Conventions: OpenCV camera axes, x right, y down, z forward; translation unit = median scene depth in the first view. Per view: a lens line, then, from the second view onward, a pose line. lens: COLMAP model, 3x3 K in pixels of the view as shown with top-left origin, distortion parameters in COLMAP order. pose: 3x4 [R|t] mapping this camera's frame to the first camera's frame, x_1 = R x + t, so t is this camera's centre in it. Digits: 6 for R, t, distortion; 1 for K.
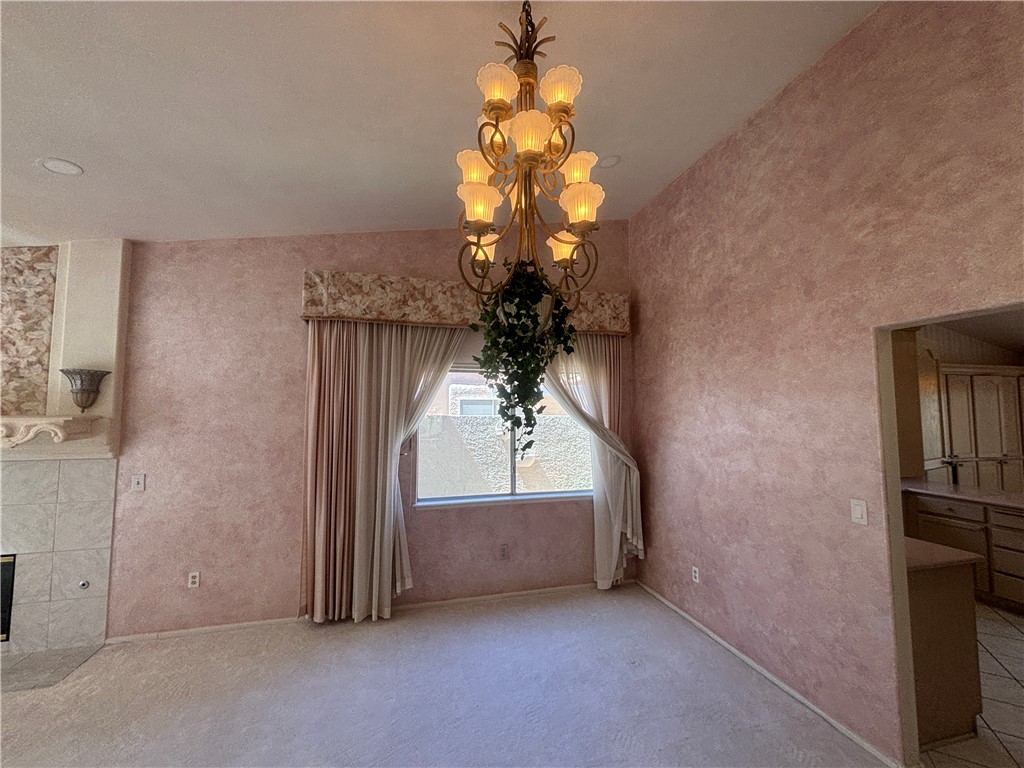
lens RADIAL K [[408.5, 0, 512.0], [0, 408.5, 384.0], [0, 0, 1]] dist [-0.000462, -0.001035]
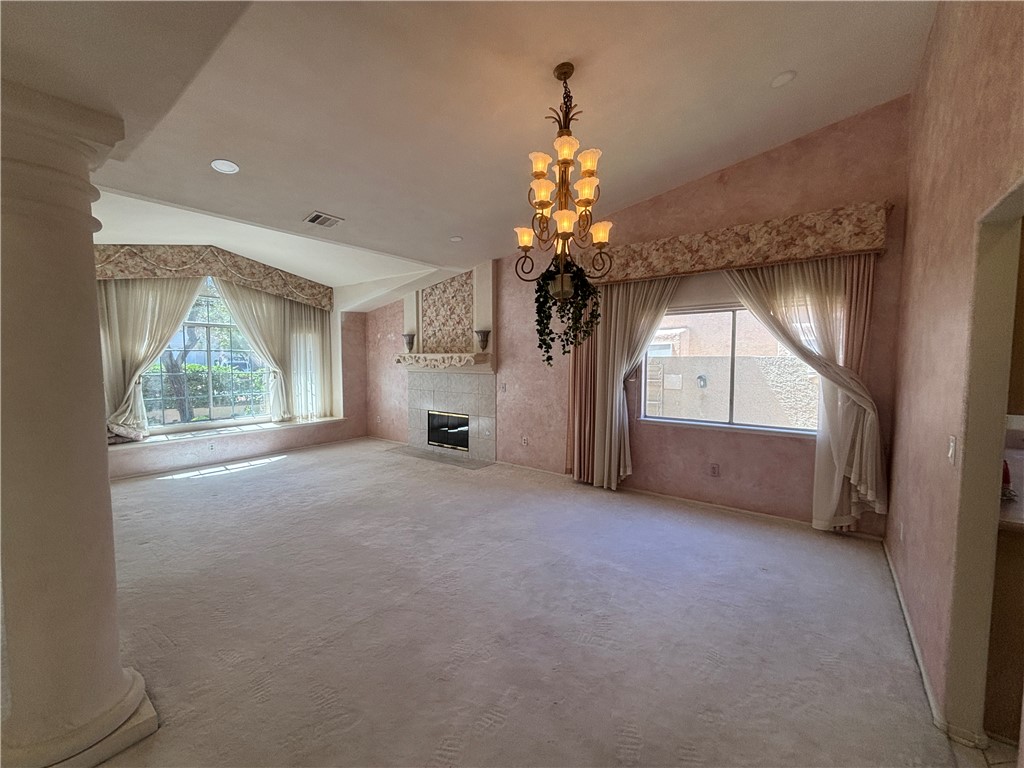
lens RADIAL K [[395.4, 0, 511.4], [0, 395.4, 382.6], [0, 0, 1]] dist [-0.014934, -0.000314]
pose [[0.616647, 0.047465, -0.785807, 0.580119], [0.053205, 0.993386, 0.101755, 0.029913], [0.785440, -0.104556, 0.610043, -0.112897]]
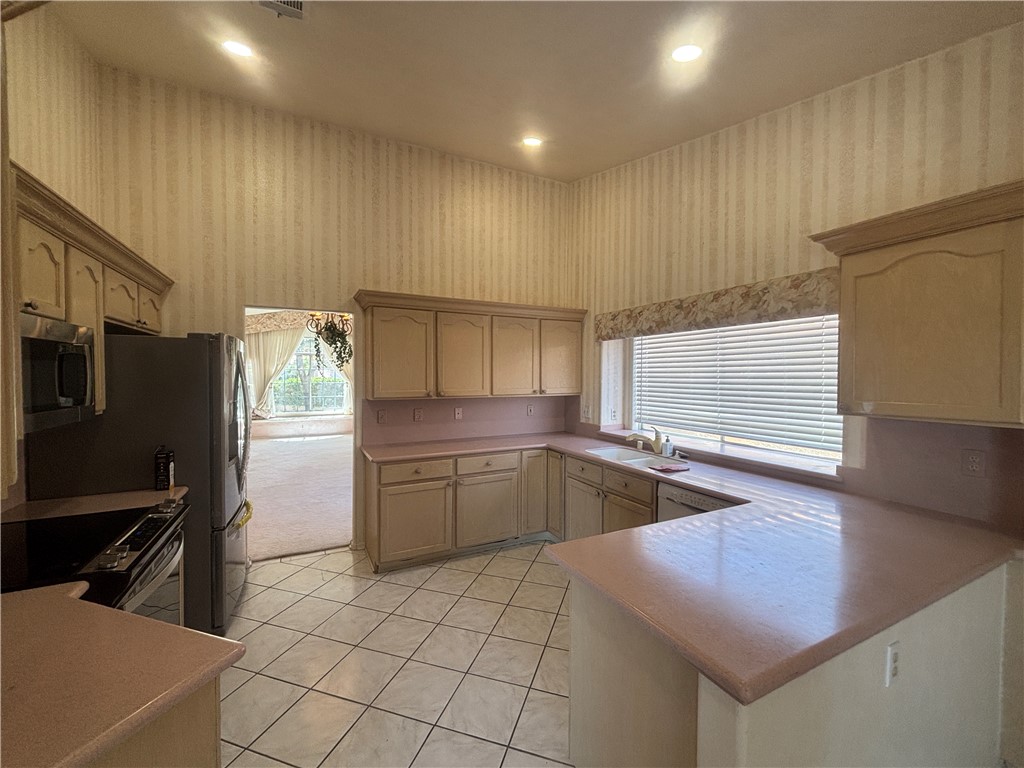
lens RADIAL K [[414.6, 0, 511.0], [0, 414.6, 386.6], [0, 0, 1]] dist [0.001496, 0.000212]
pose [[0.193434, 0.025338, -0.980786, 1.813677], [0.064874, 0.997148, 0.038555, 0.110120], [0.978966, -0.071085, 0.191239, 0.883467]]
